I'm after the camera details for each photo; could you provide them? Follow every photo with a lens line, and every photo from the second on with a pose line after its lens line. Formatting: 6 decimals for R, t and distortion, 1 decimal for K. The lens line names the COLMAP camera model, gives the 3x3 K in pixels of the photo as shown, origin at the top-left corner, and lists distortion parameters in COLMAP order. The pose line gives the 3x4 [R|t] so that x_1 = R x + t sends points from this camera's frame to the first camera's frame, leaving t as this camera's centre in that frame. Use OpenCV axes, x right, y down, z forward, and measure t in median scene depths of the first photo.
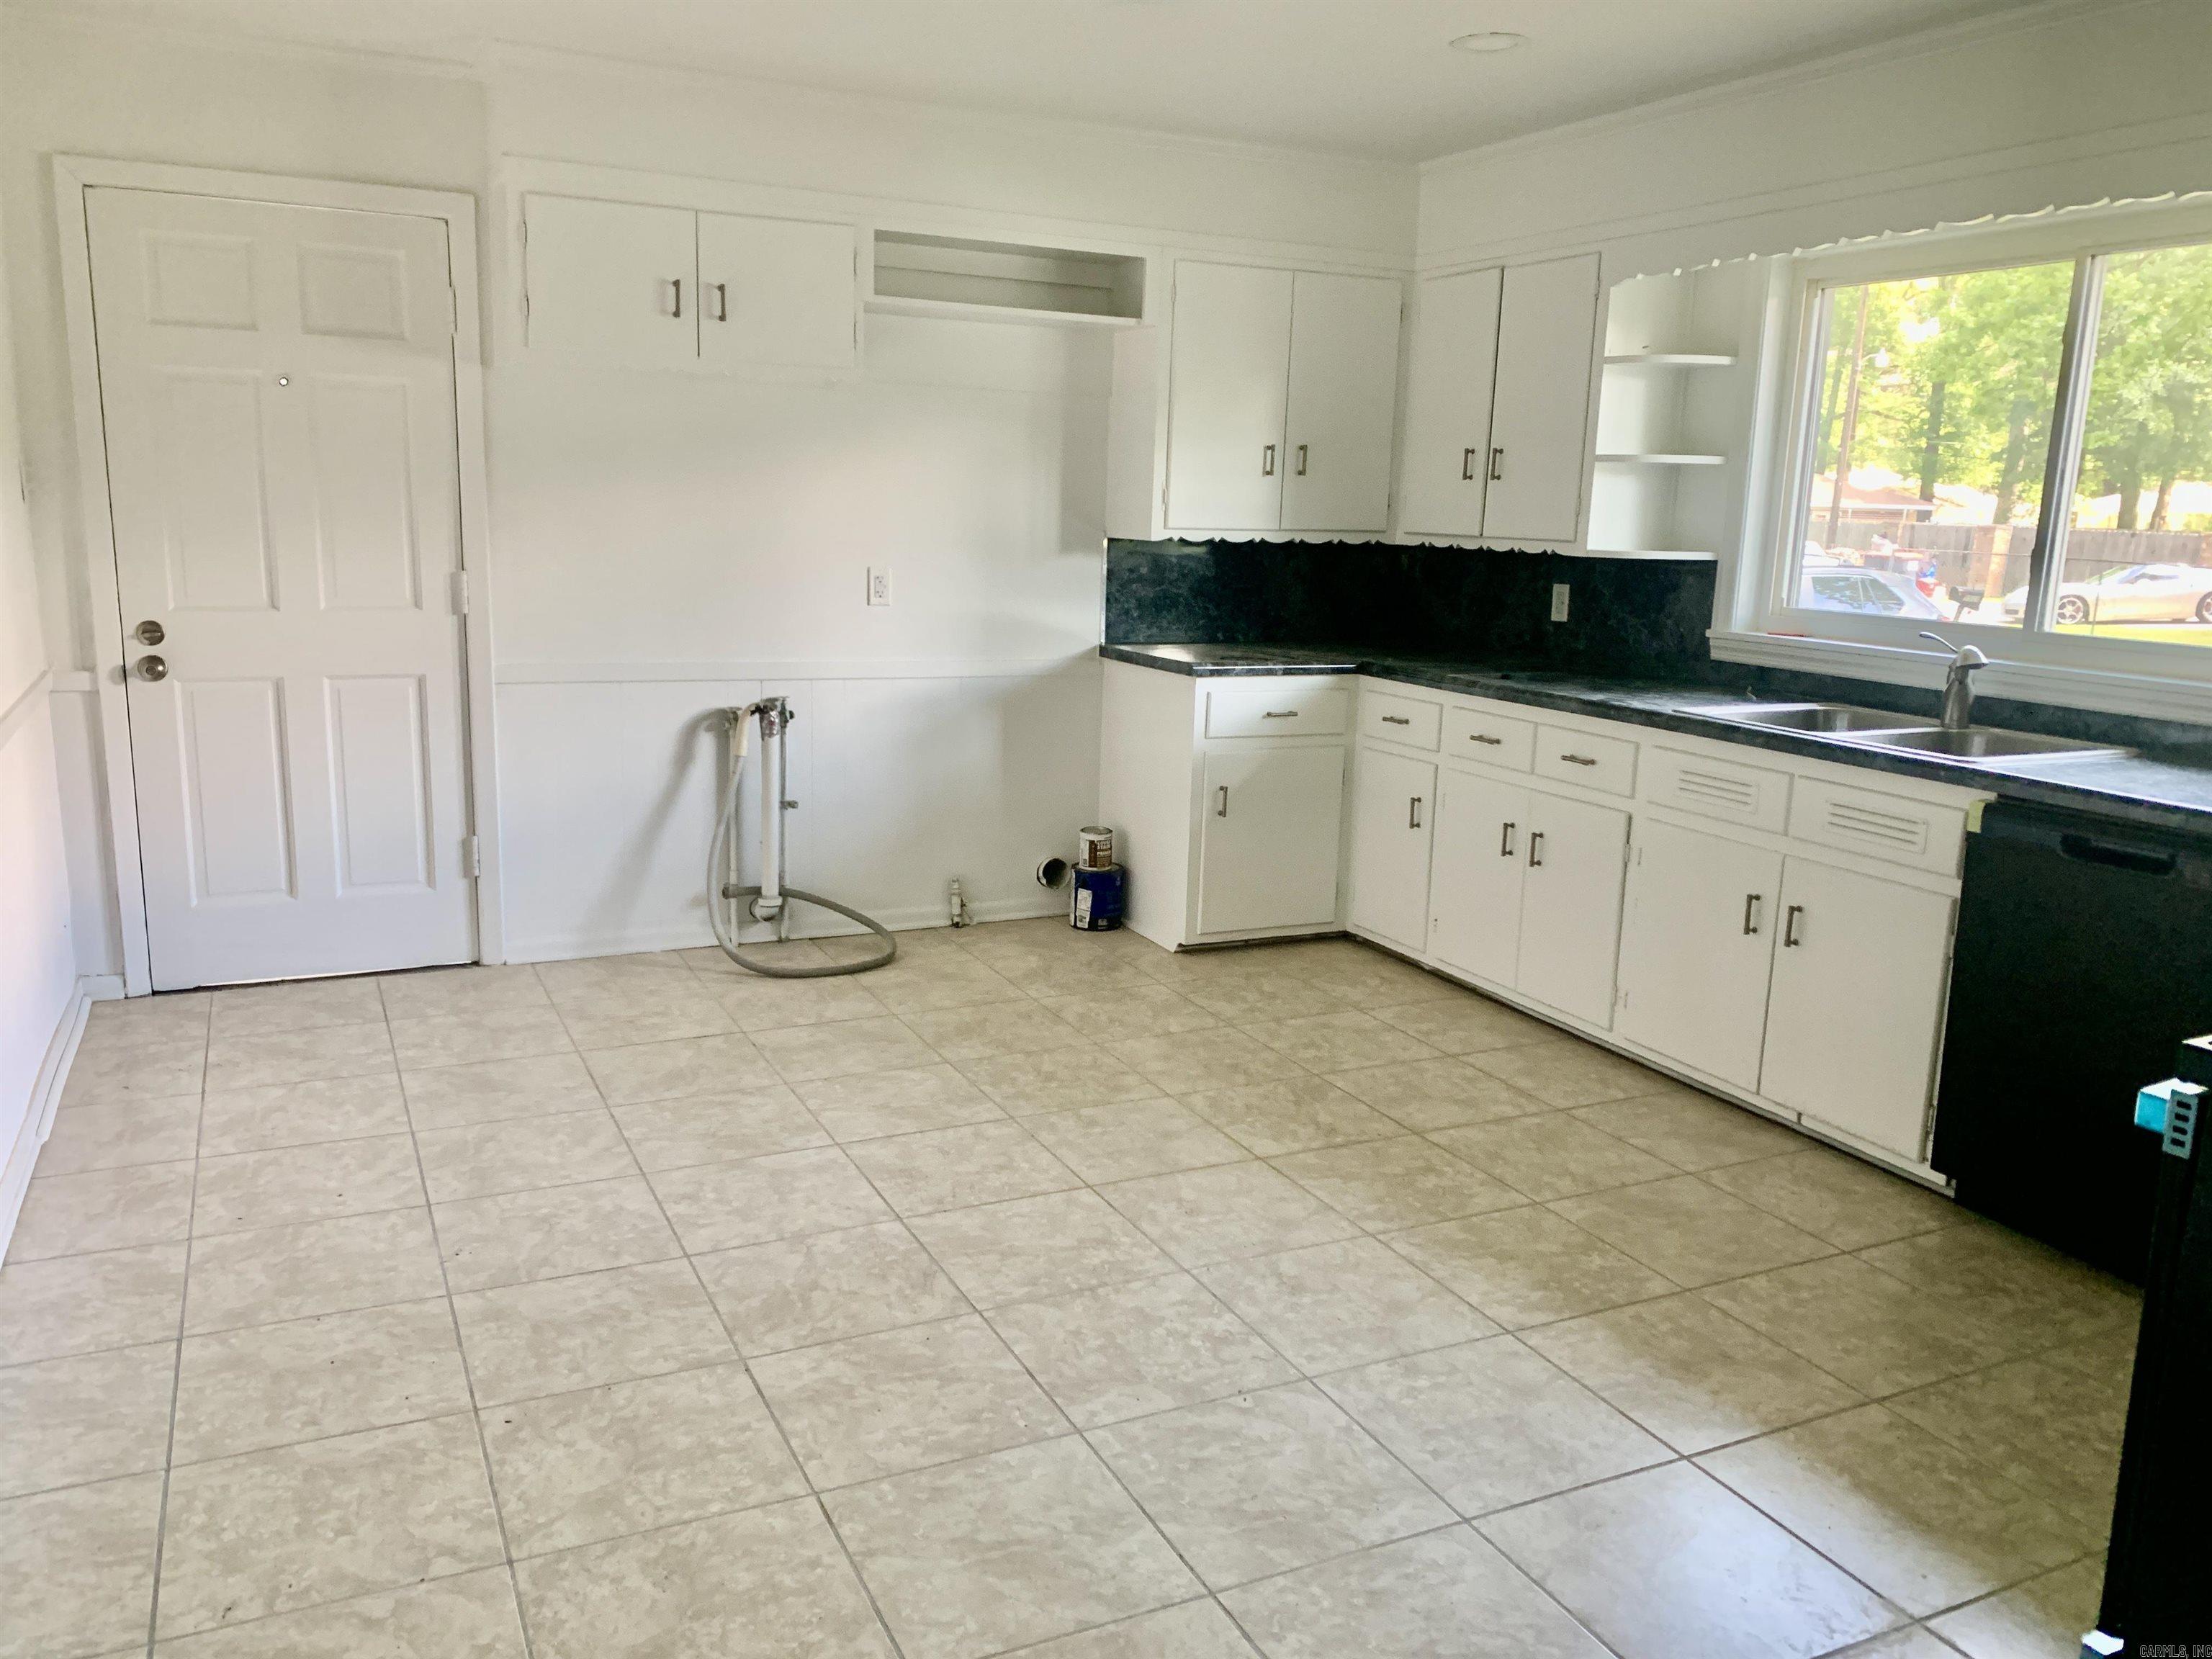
lens RADIAL K [[1670.2, 0, 1106.0], [0, 1670.2, 829.5], [0, 0, 1]] dist [0.074859, -0.100076]
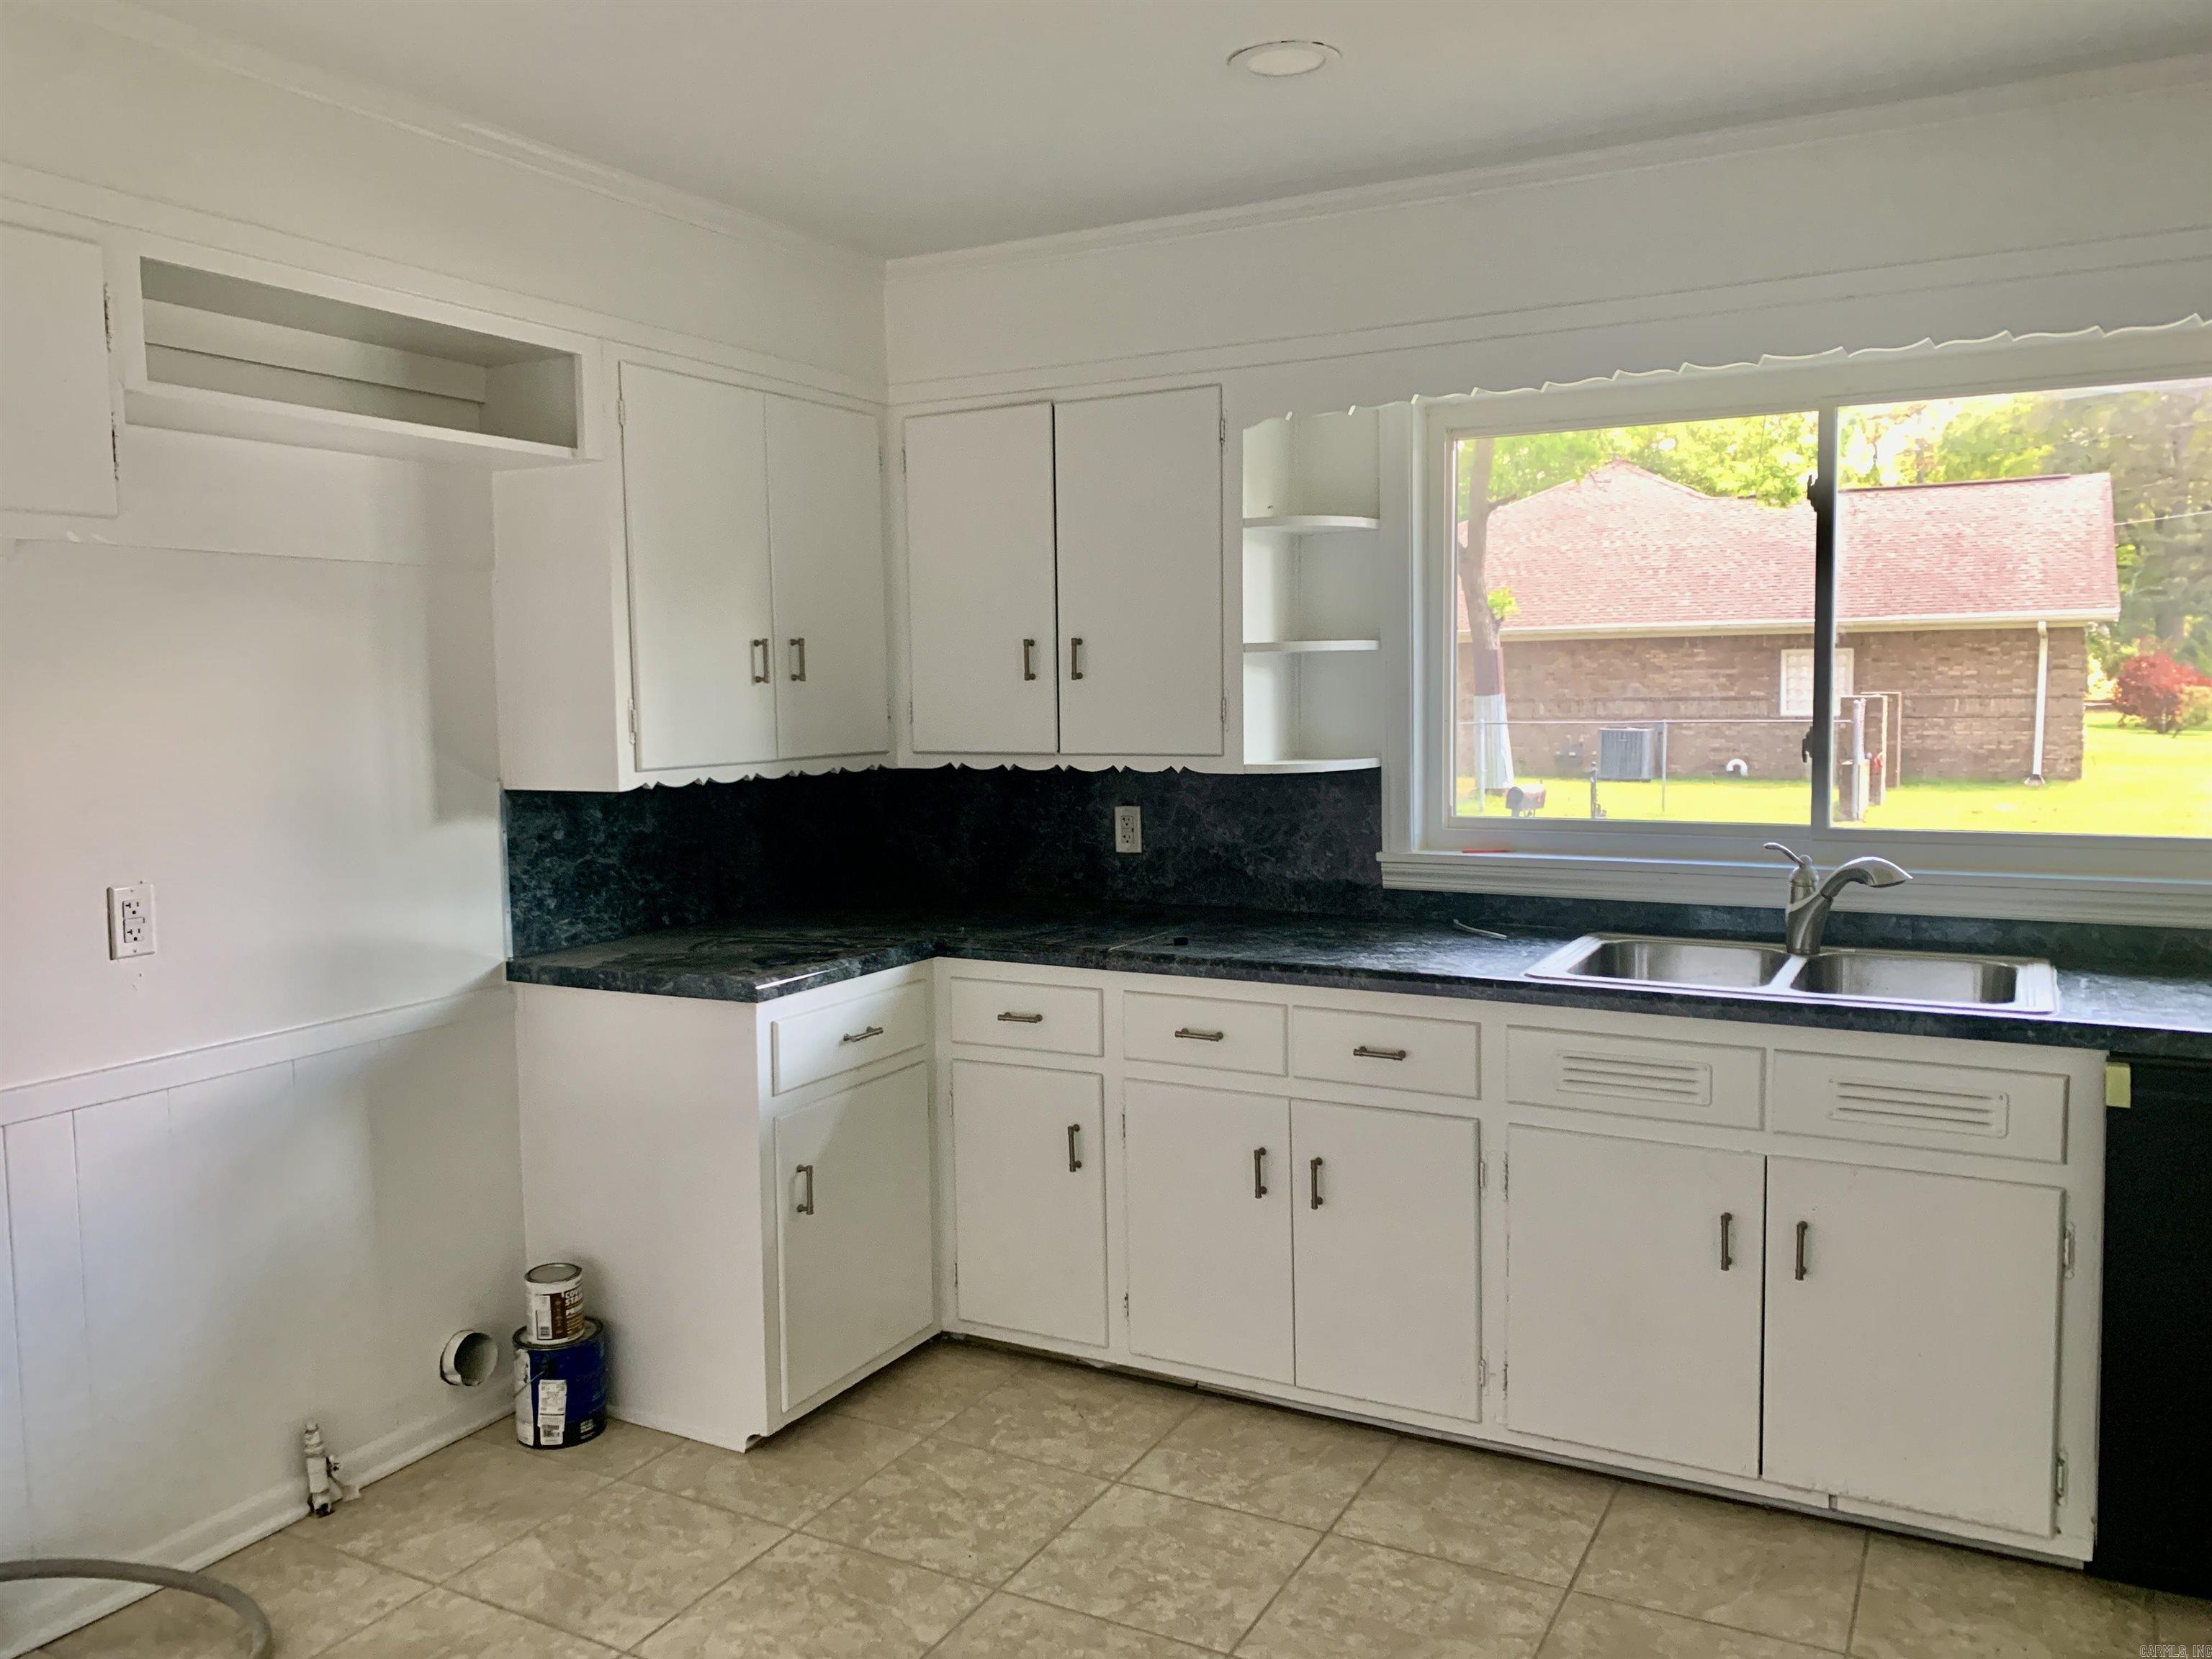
lens RADIAL K [[1693.3, 0, 1110.8], [0, 1693.3, 800.3], [0, 0, 1]] dist [0.081918, -0.115003]
pose [[0.810711, -0.081699, 0.579719, -0.201721], [0.152532, 0.985492, -0.074426, -0.097776], [-0.565228, 0.148764, 0.811411, 0.395289]]
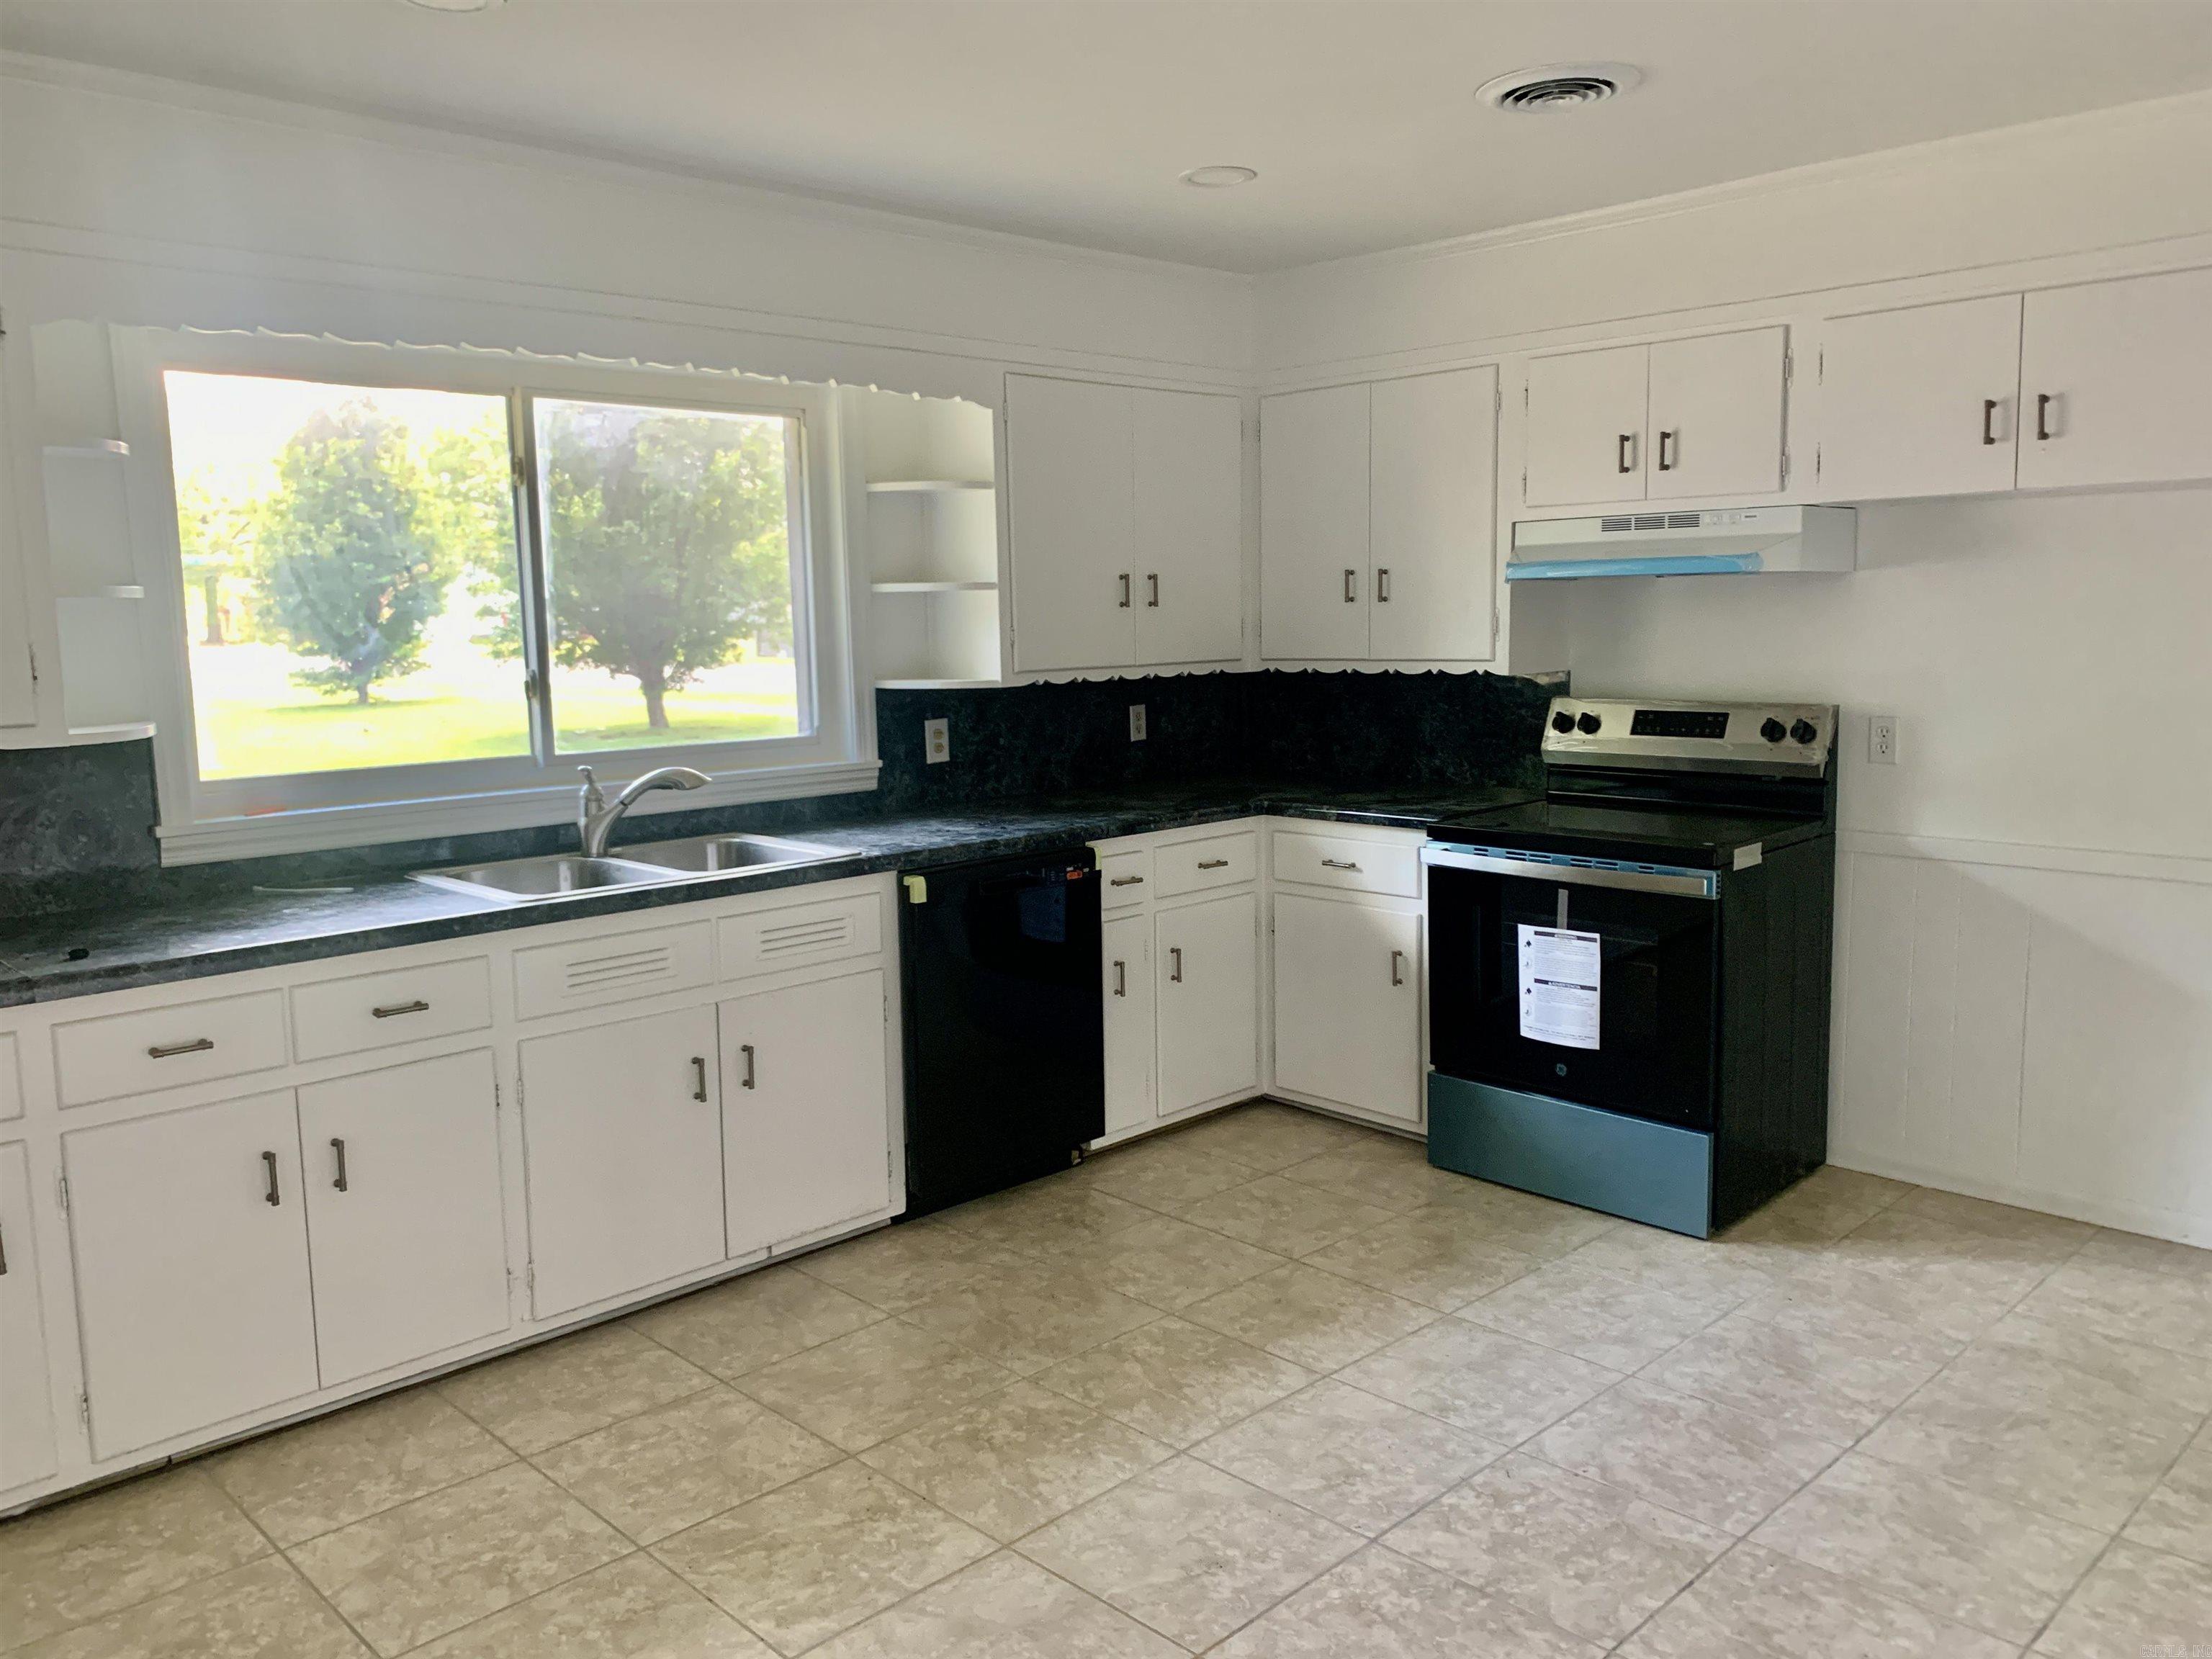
lens RADIAL K [[1686.9, 0, 1091.2], [0, 1686.9, 797.7], [0, 0, 1]] dist [-0.007251, -0.000180]
pose [[-0.302358, -0.131070, 0.944140, -0.410935], [0.201088, 0.959438, 0.197592, -0.182913], [-0.931742, 0.249599, -0.263737, 0.778996]]
